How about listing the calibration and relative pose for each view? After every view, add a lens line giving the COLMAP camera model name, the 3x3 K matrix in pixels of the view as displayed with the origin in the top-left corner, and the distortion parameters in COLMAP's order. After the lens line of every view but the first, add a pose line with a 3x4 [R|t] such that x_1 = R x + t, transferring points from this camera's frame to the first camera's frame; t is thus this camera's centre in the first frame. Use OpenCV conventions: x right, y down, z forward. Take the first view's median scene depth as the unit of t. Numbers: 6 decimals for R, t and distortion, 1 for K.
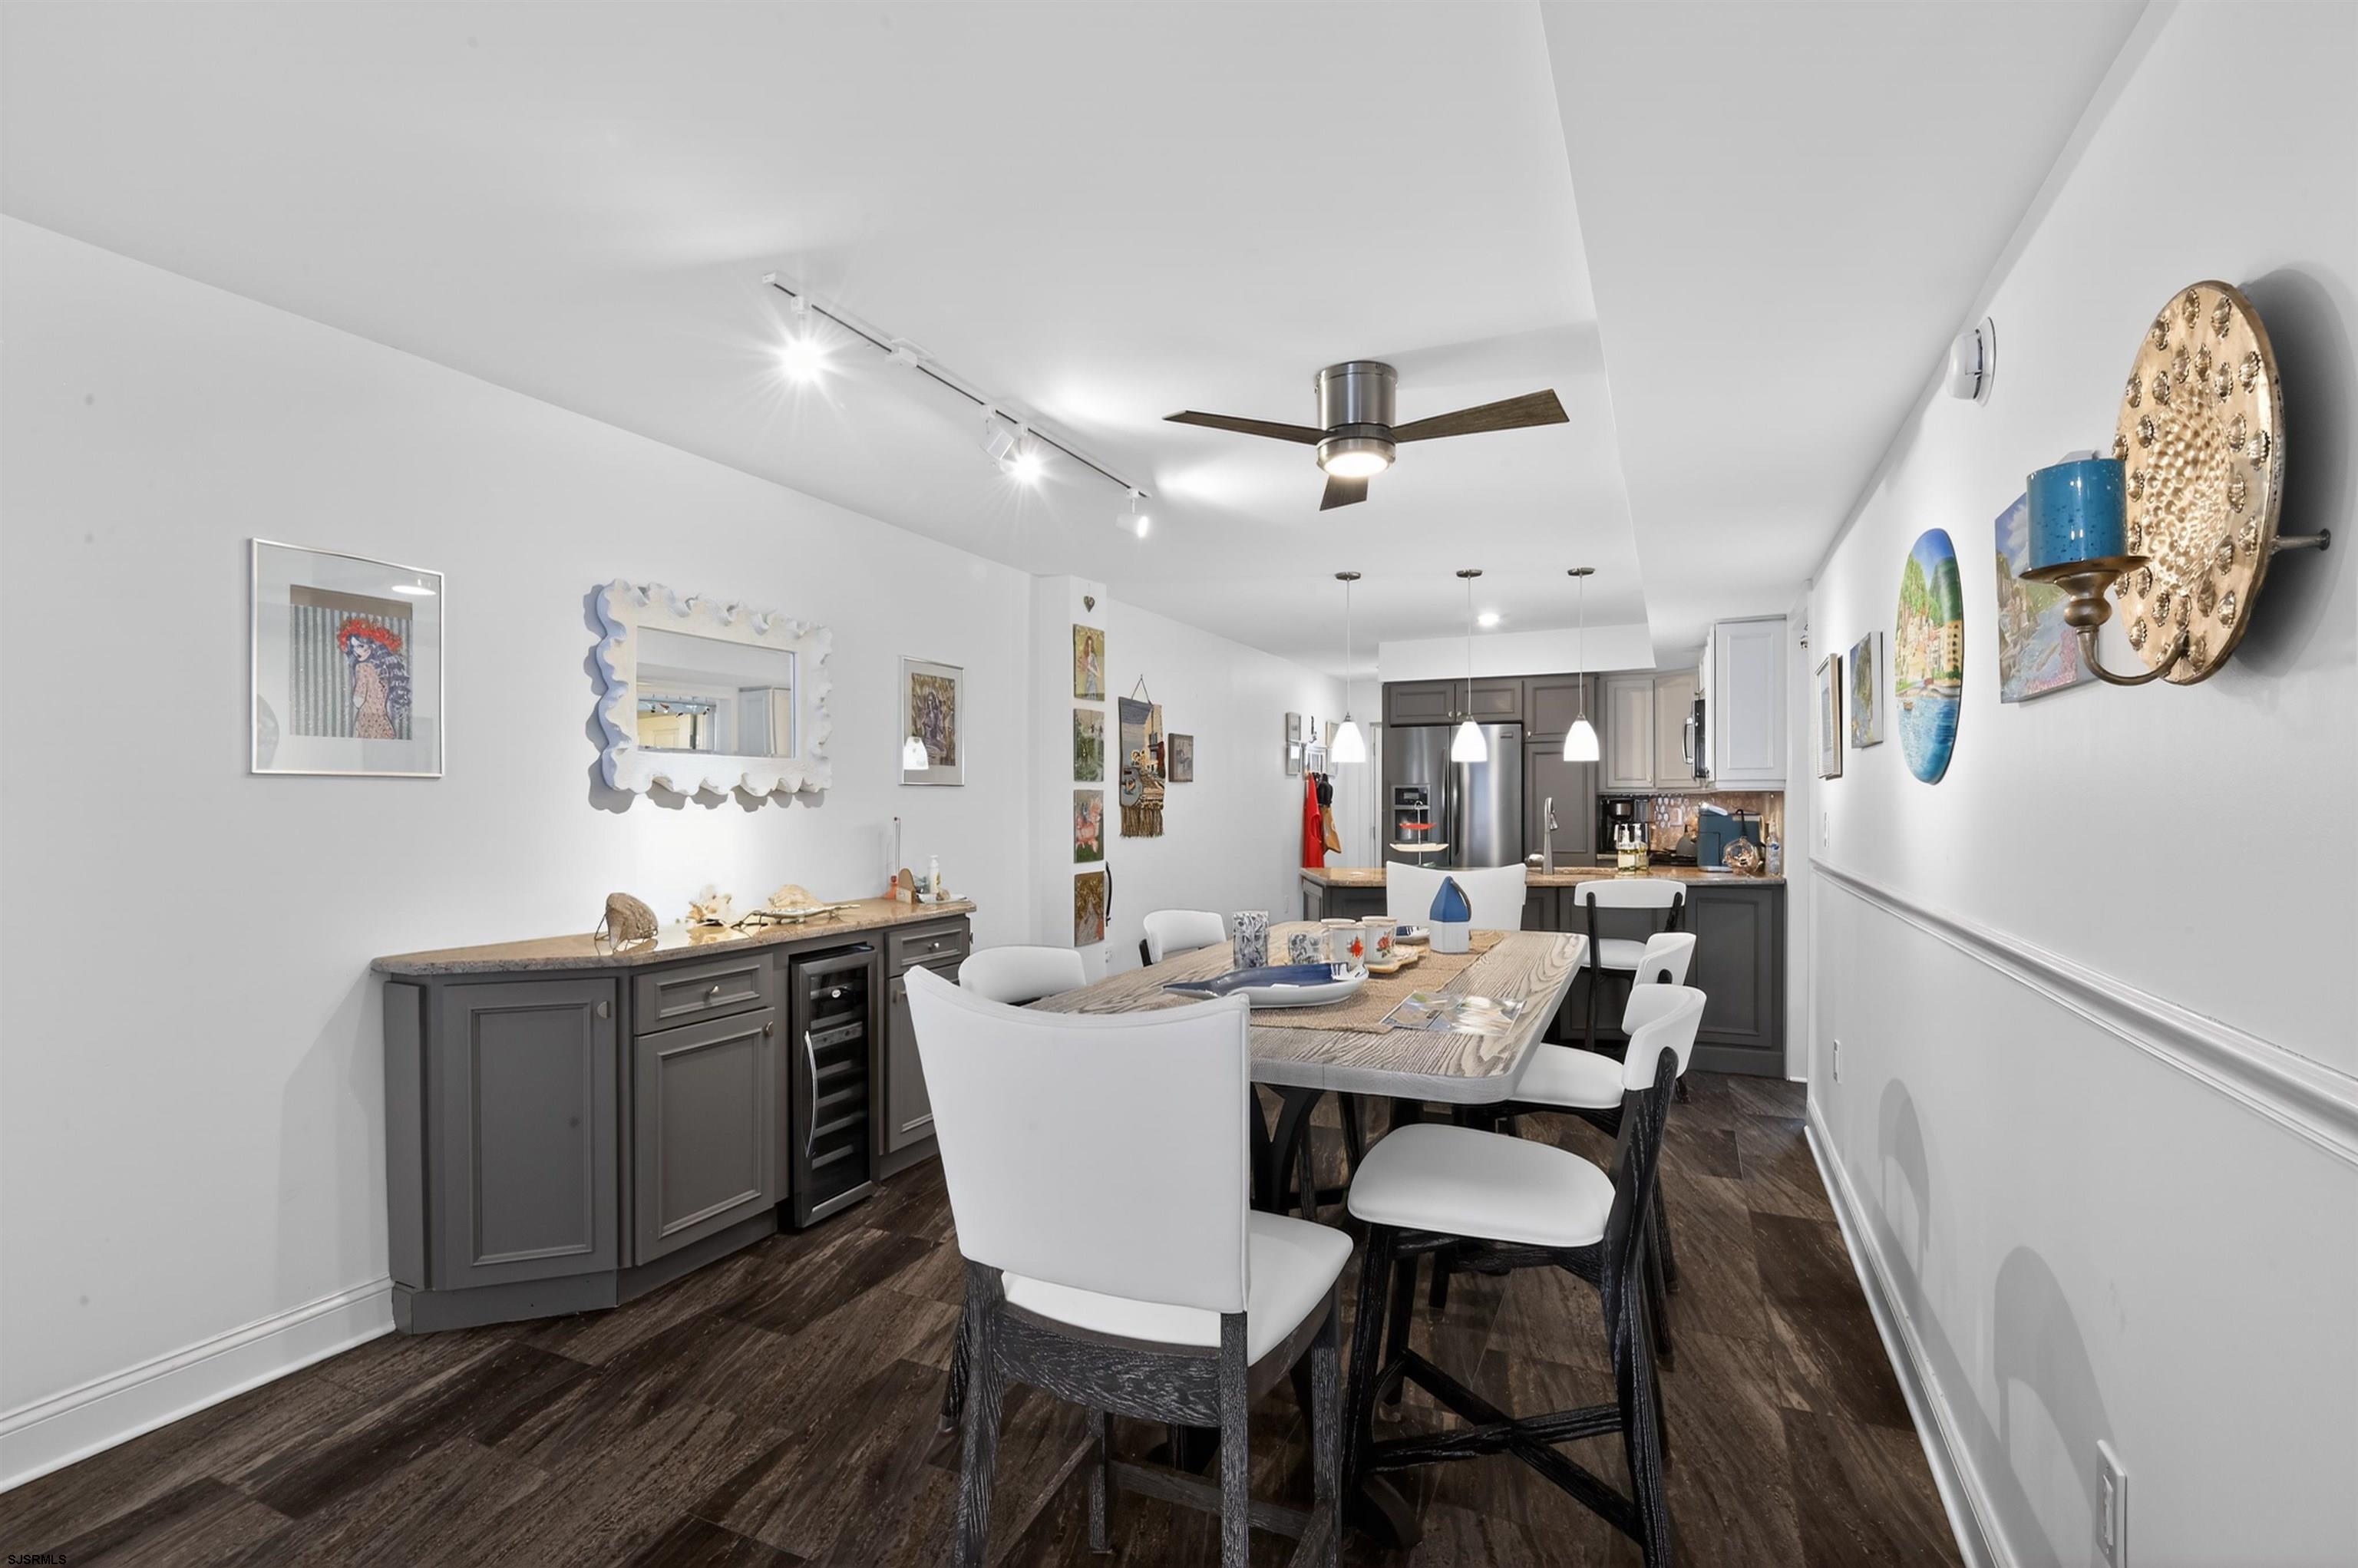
lens RADIAL K [[1126.6, 0, 1182.1], [0, 1126.6, 797.9], [0, 0, 1]] dist [0.001868, 0.000004]
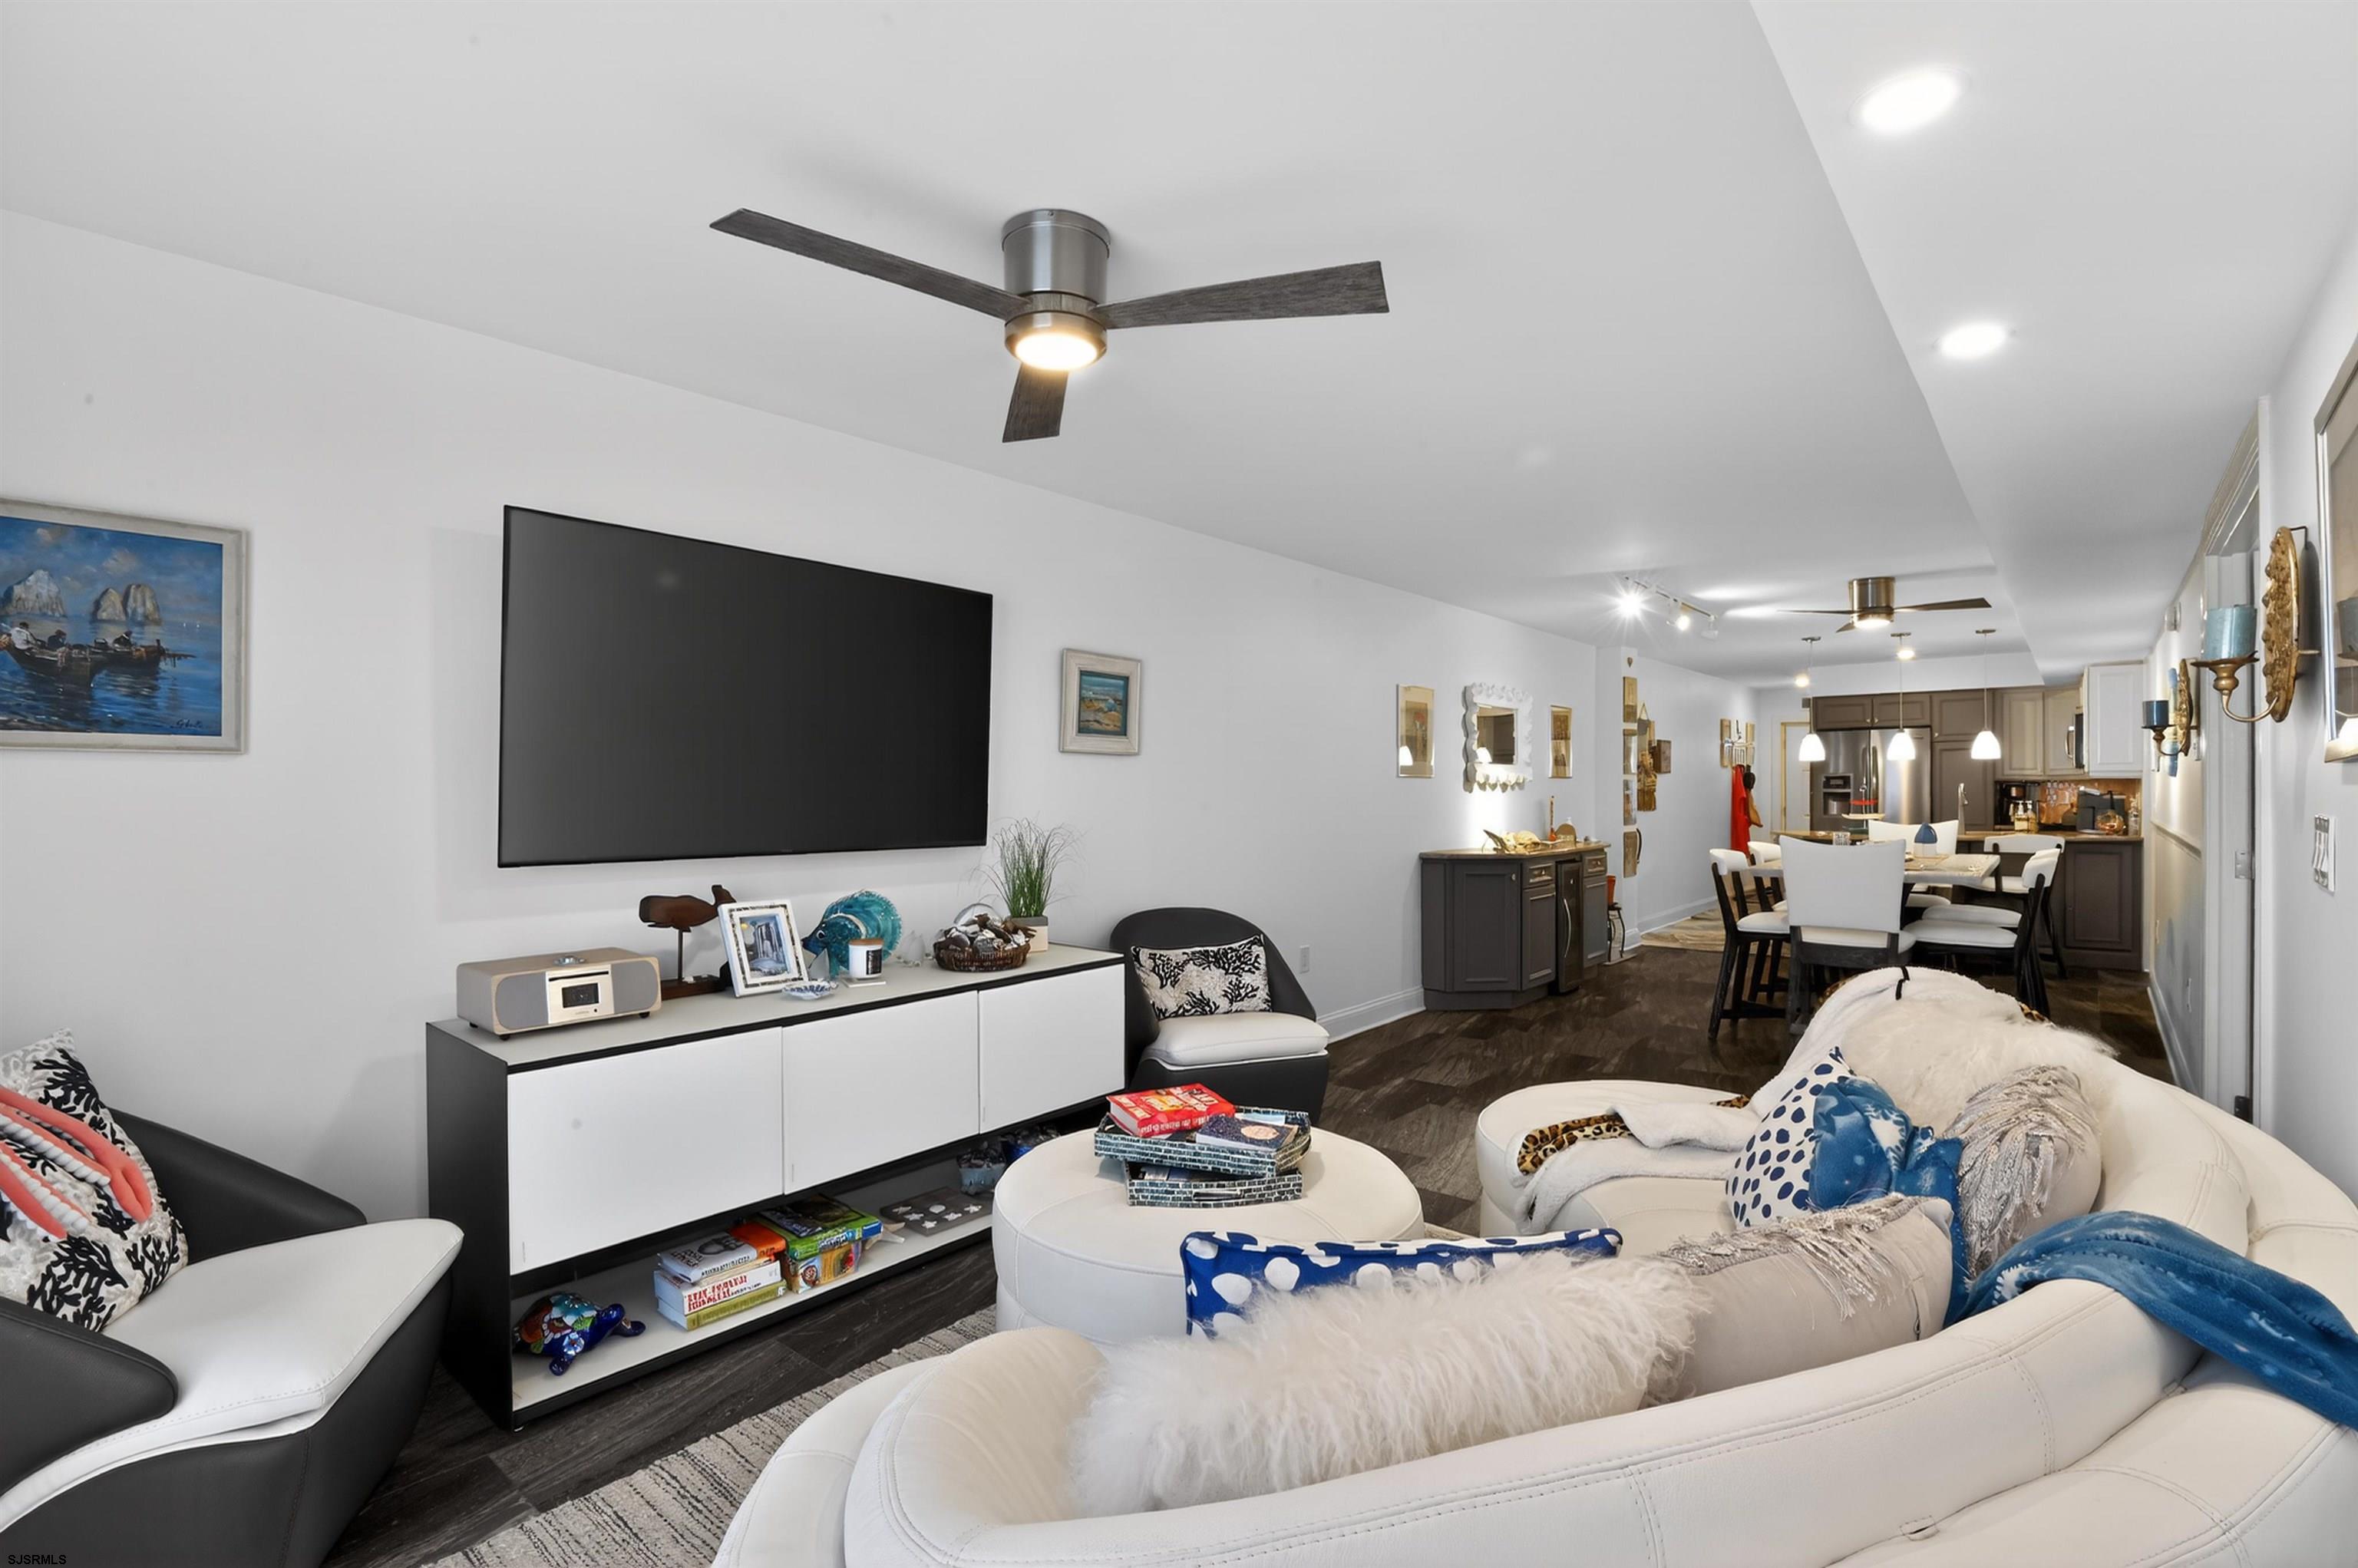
lens RADIAL K [[1073.7, 0, 1179.0], [0, 1073.7, 784.0], [0, 0, 1]] dist [-0.029031, -0.000128]
pose [[0.956495, -0.003369, -0.291730, -0.256414], [0.003419, 0.999994, -0.000337, -0.002164], [0.291729, -0.000675, 0.956501, -0.638552]]
